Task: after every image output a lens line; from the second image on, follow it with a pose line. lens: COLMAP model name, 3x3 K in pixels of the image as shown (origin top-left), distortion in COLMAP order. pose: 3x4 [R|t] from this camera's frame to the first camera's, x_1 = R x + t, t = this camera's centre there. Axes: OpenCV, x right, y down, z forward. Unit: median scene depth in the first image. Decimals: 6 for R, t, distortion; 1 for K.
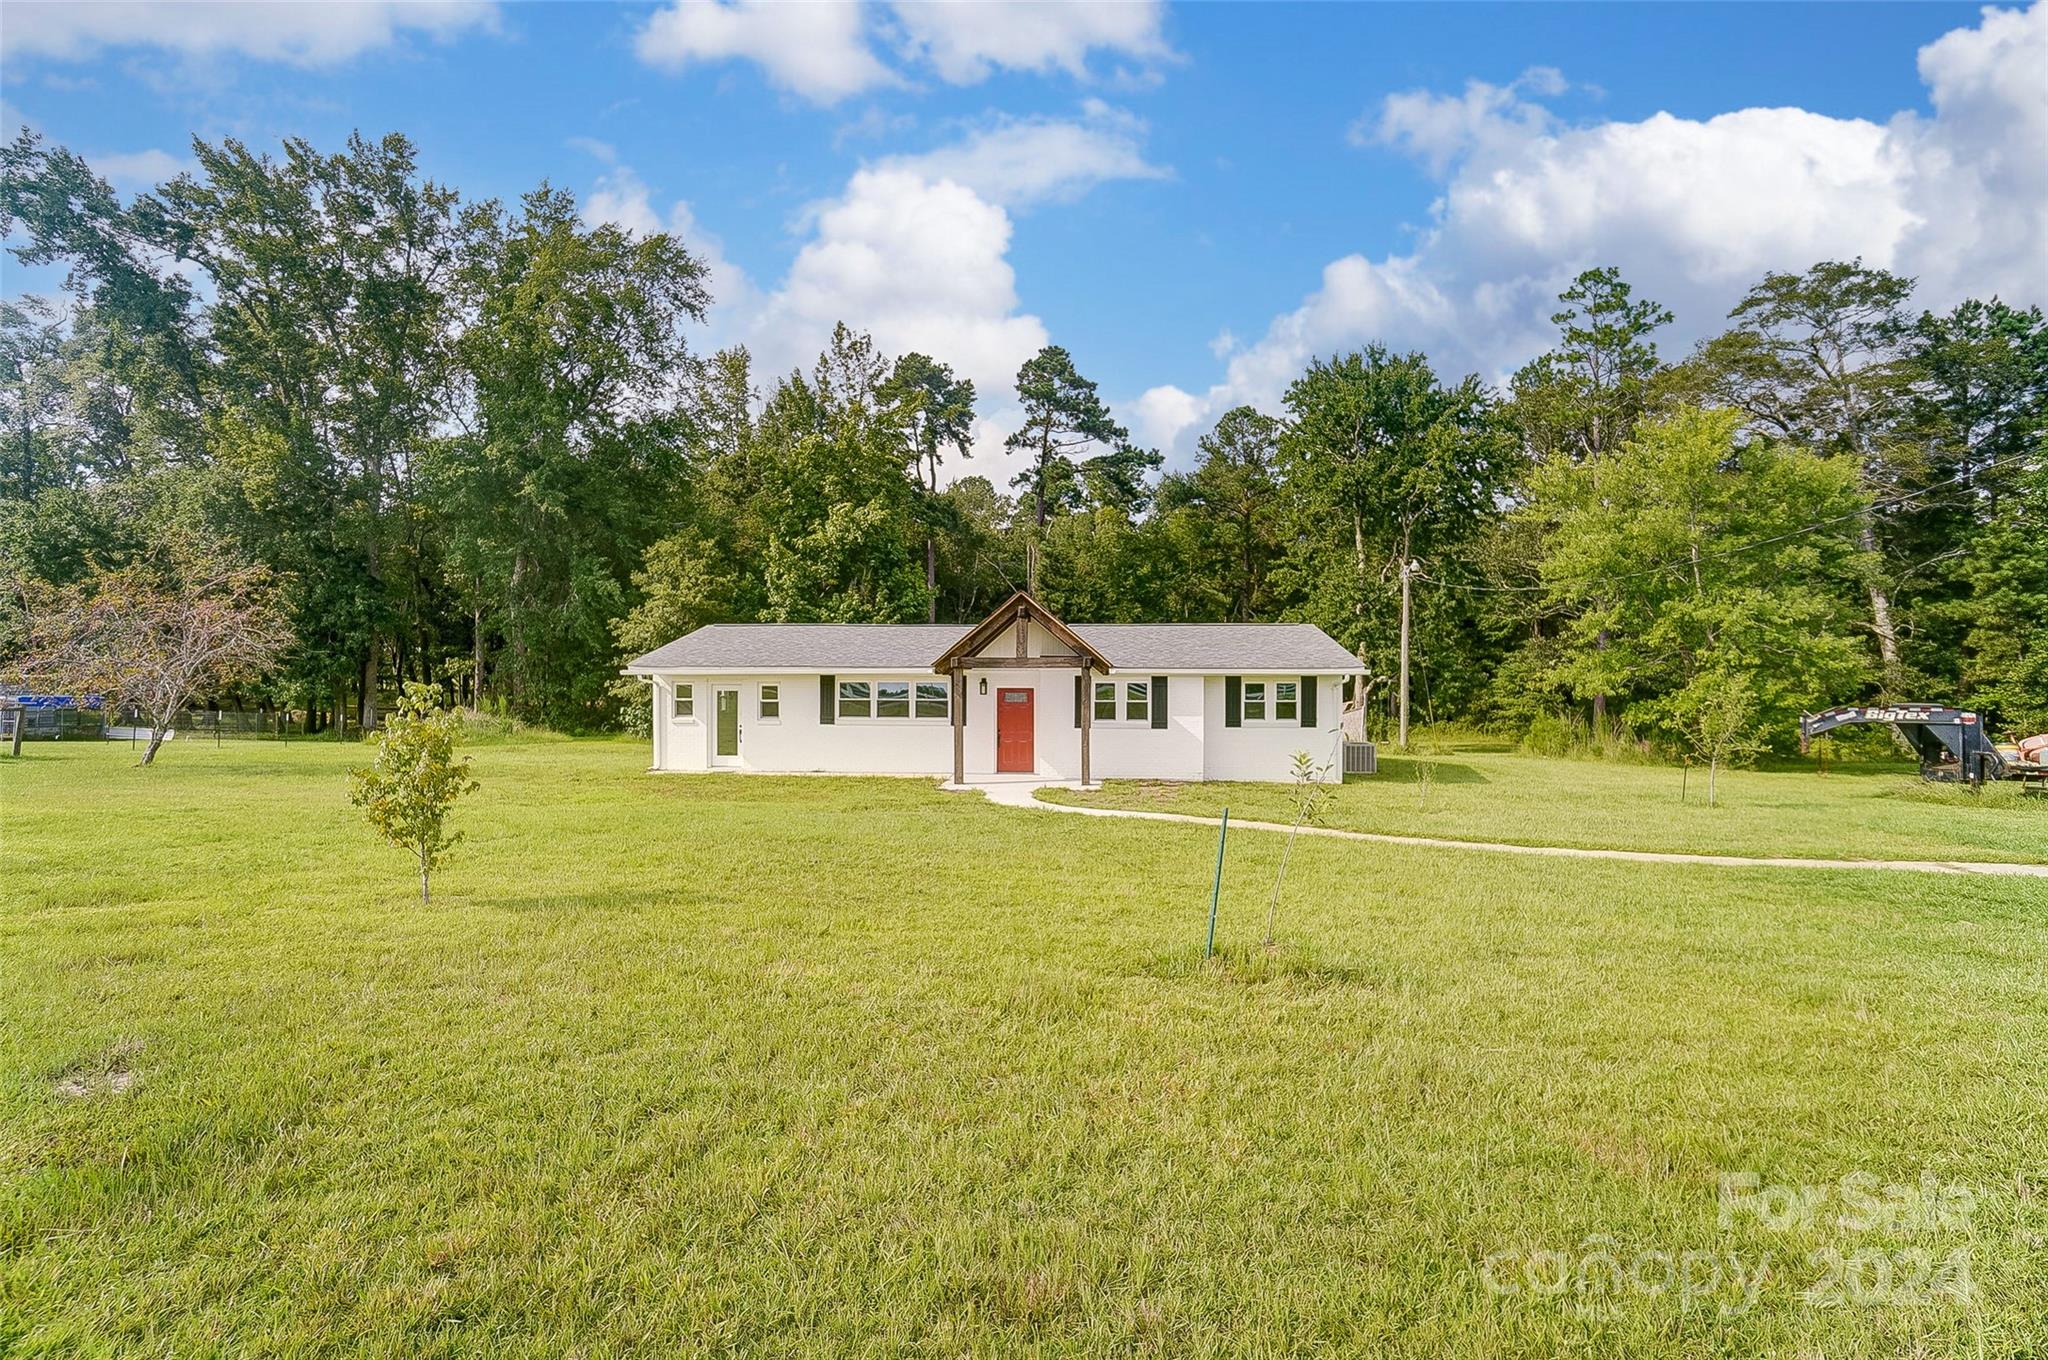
lens RADIAL K [[901.7, 0, 1006.4], [0, 901.7, 685.1], [0, 0, 1]] dist [-0.059606, 0.020407]
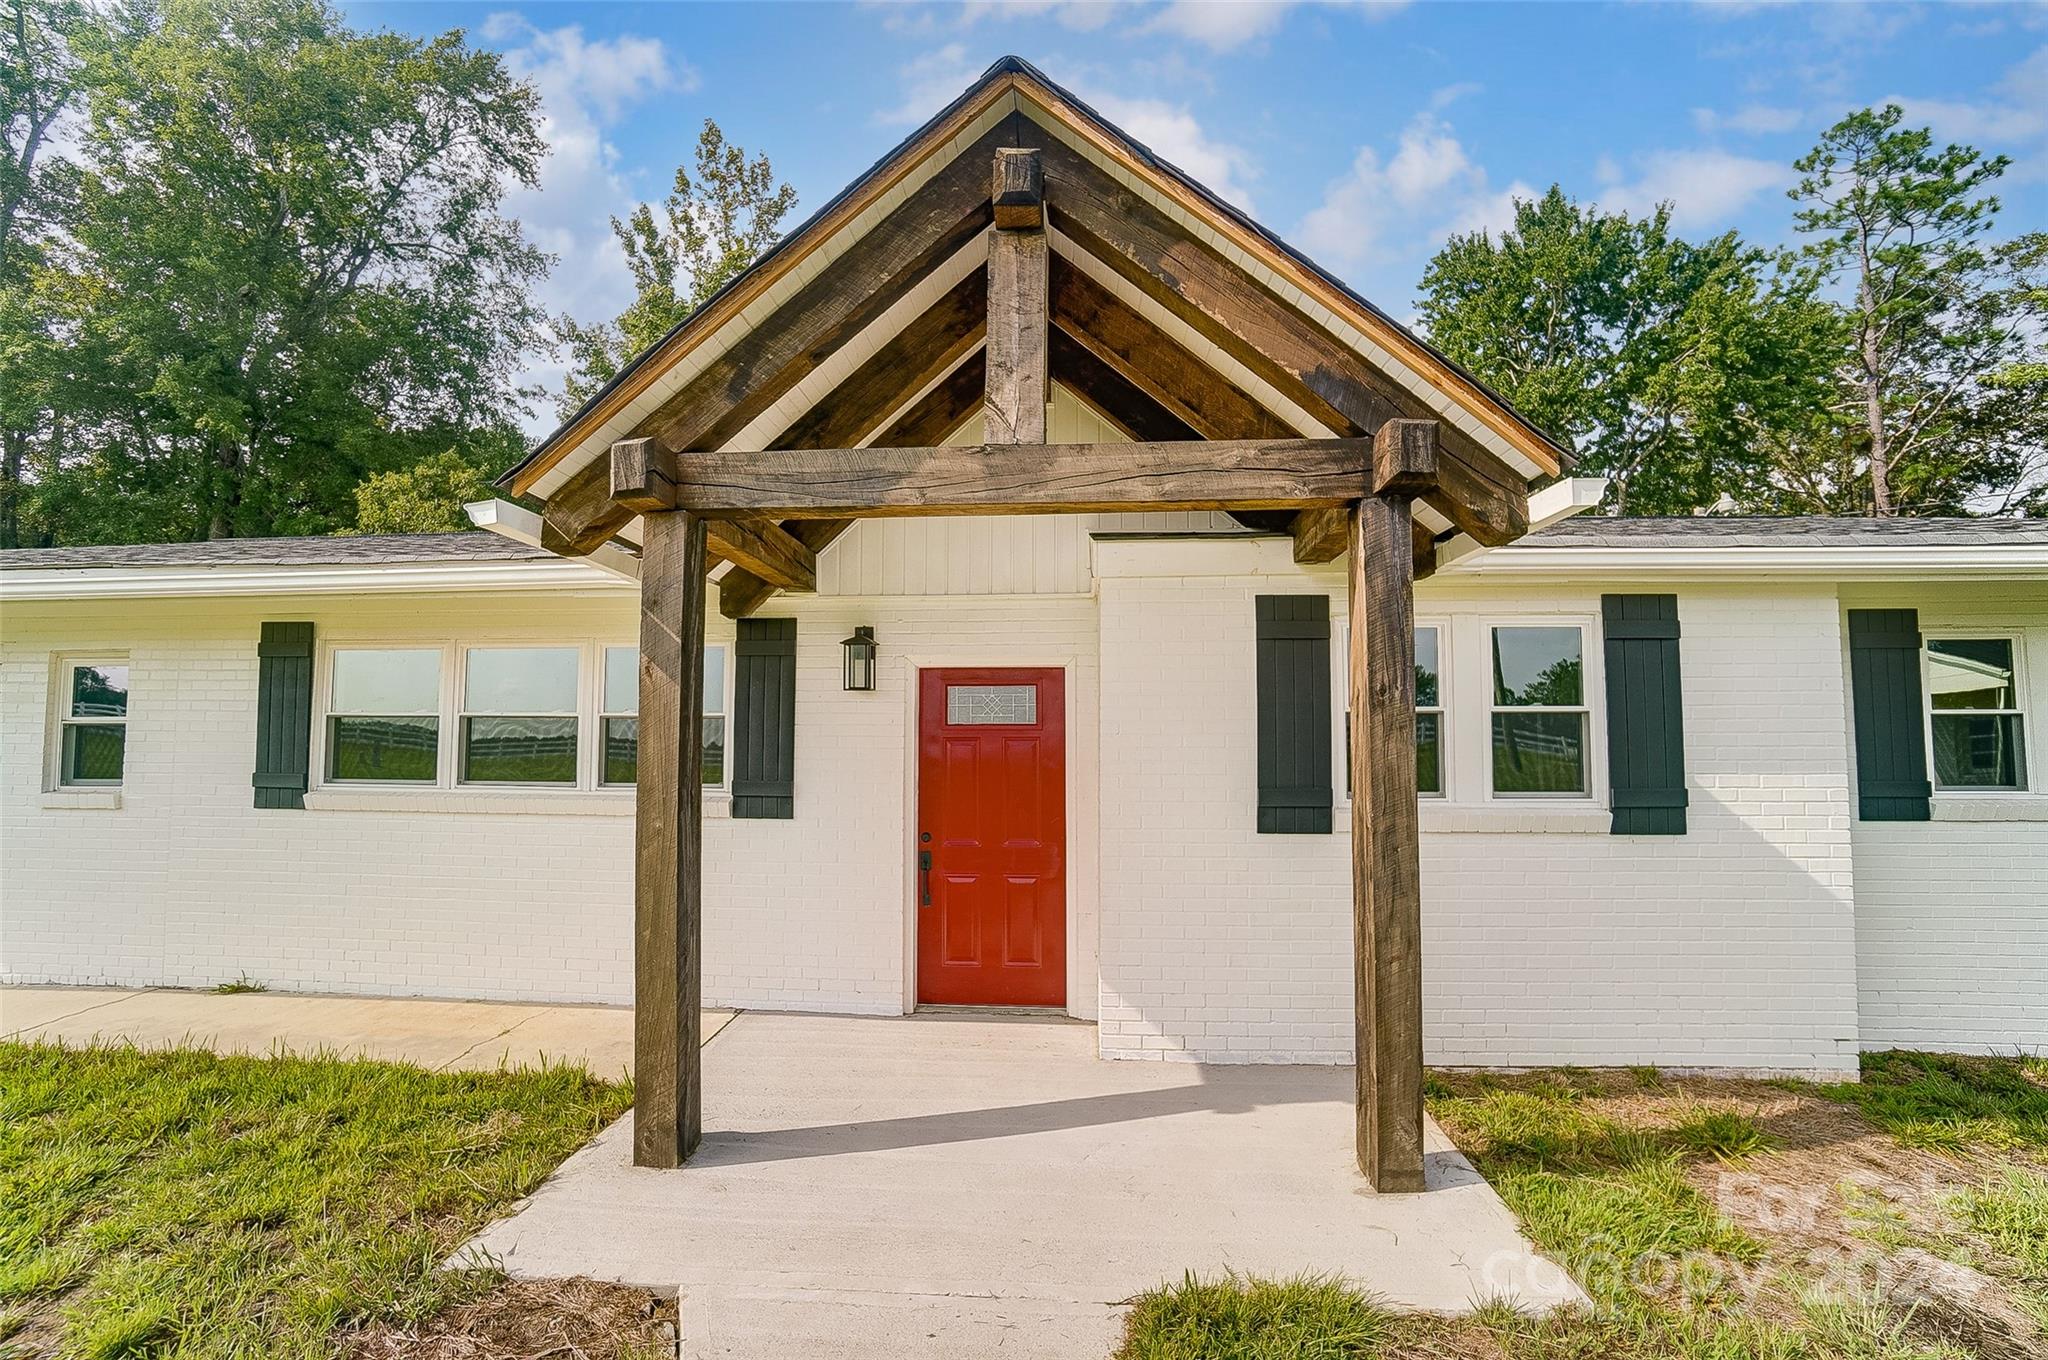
lens RADIAL K [[914.1, 0, 1005.3], [0, 914.1, 686.2], [0, 0, 1]] dist [-0.064514, 0.023580]
pose [[0.999973, -0.000790, 0.007240, 0.007291], [0.001289, 0.997601, -0.069218, 0.015304], [-0.007168, 0.069226, 0.997575, 0.435007]]
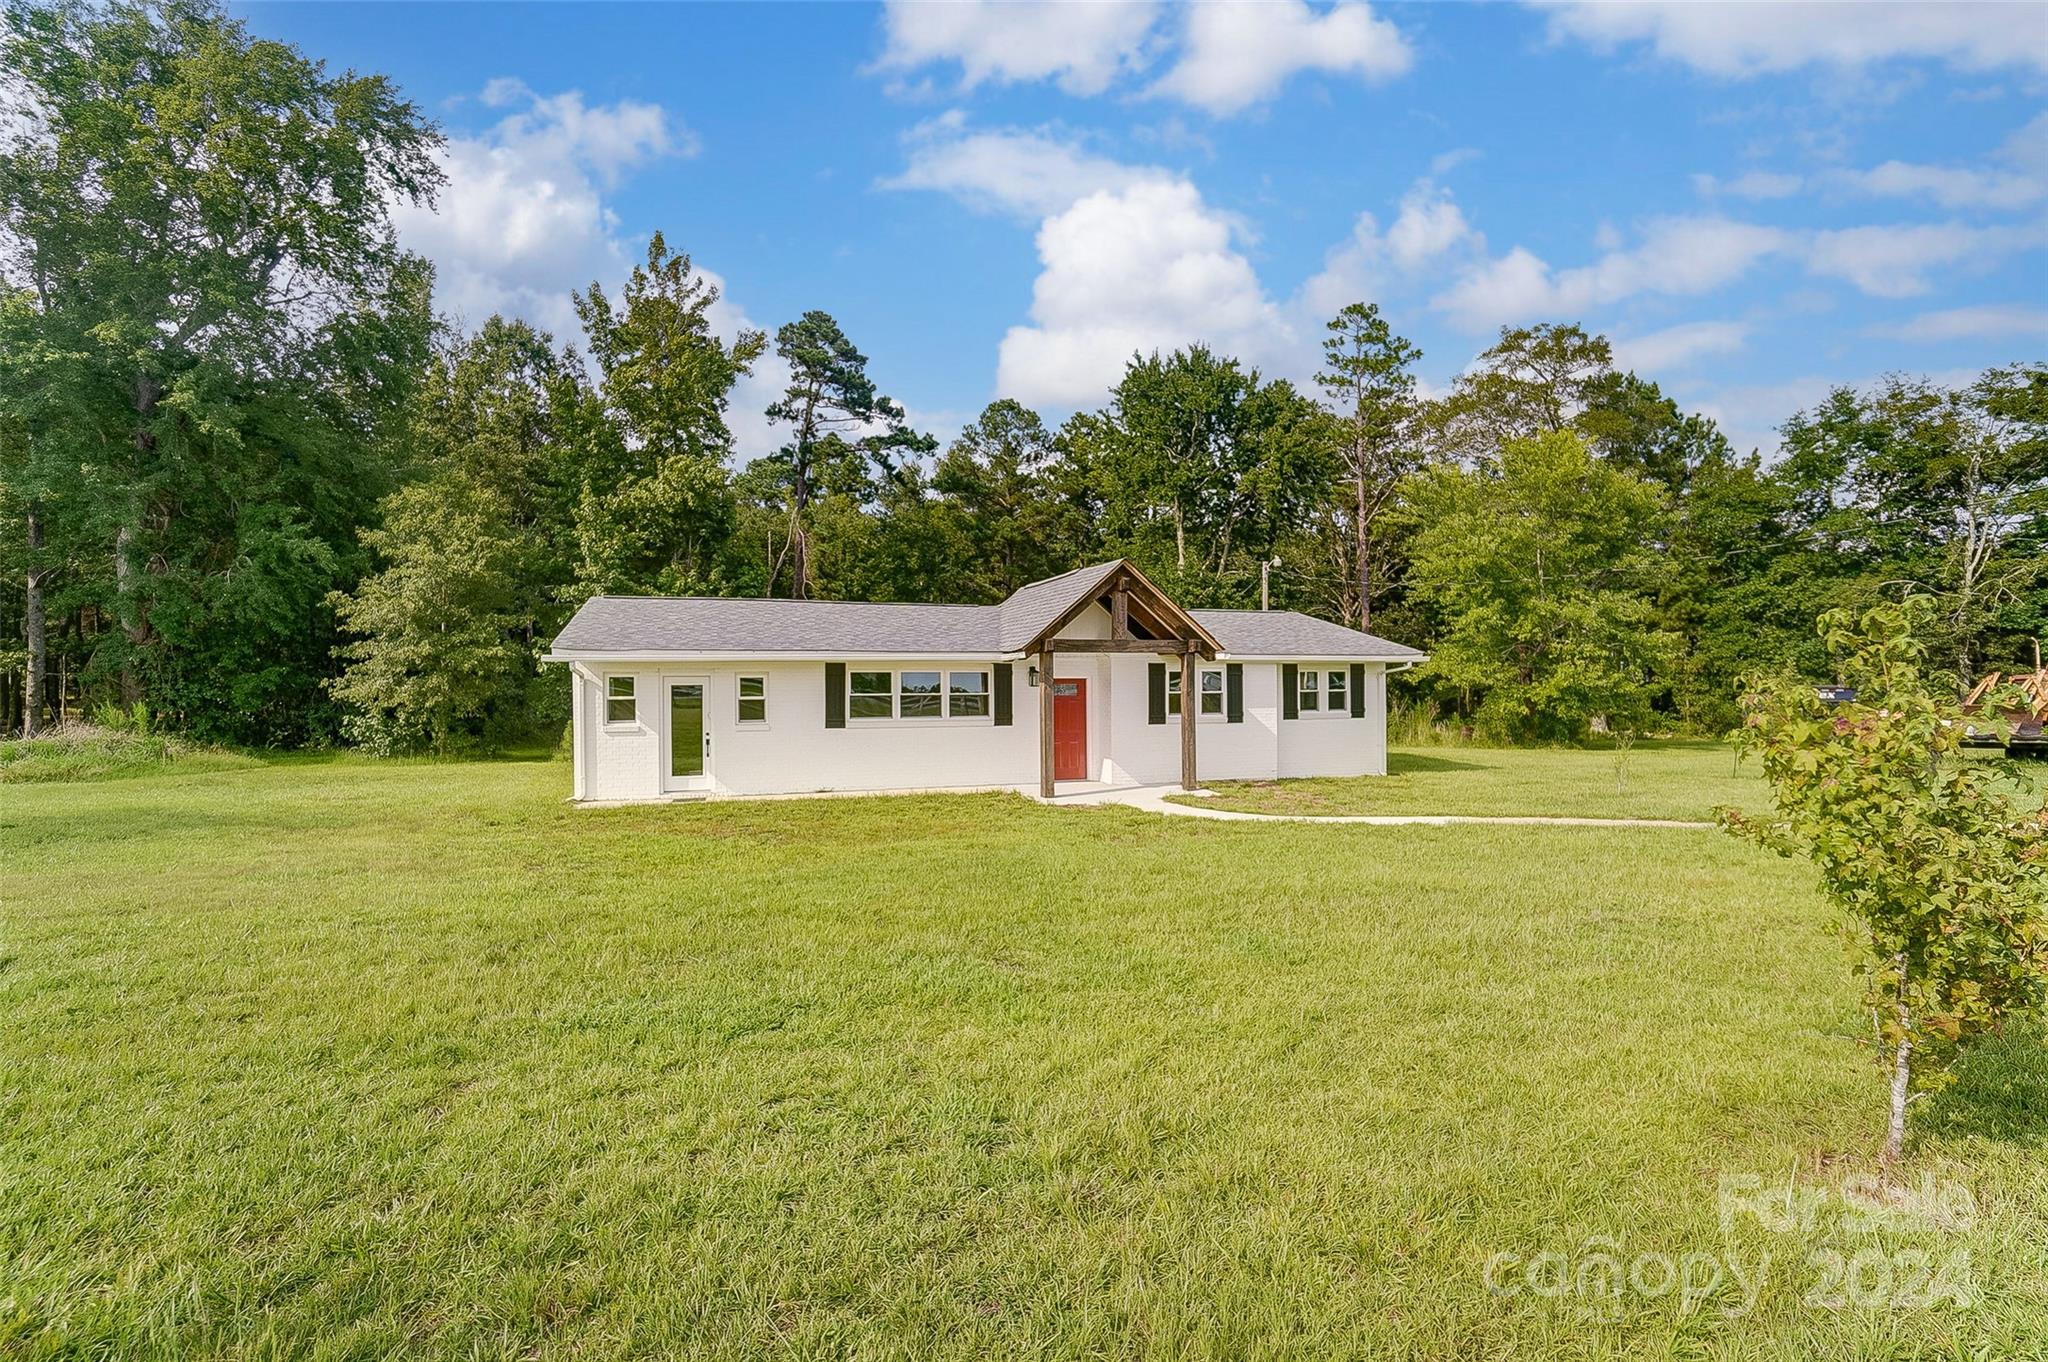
lens RADIAL K [[914.1, 0, 1005.3], [0, 914.1, 687.2], [0, 0, 1]] dist [-0.064514, 0.023580]
pose [[0.926784, -0.008935, 0.375489, -0.208593], [0.009132, 0.999958, 0.001253, 0.005658], [-0.375485, 0.002268, 0.926826, 0.140654]]
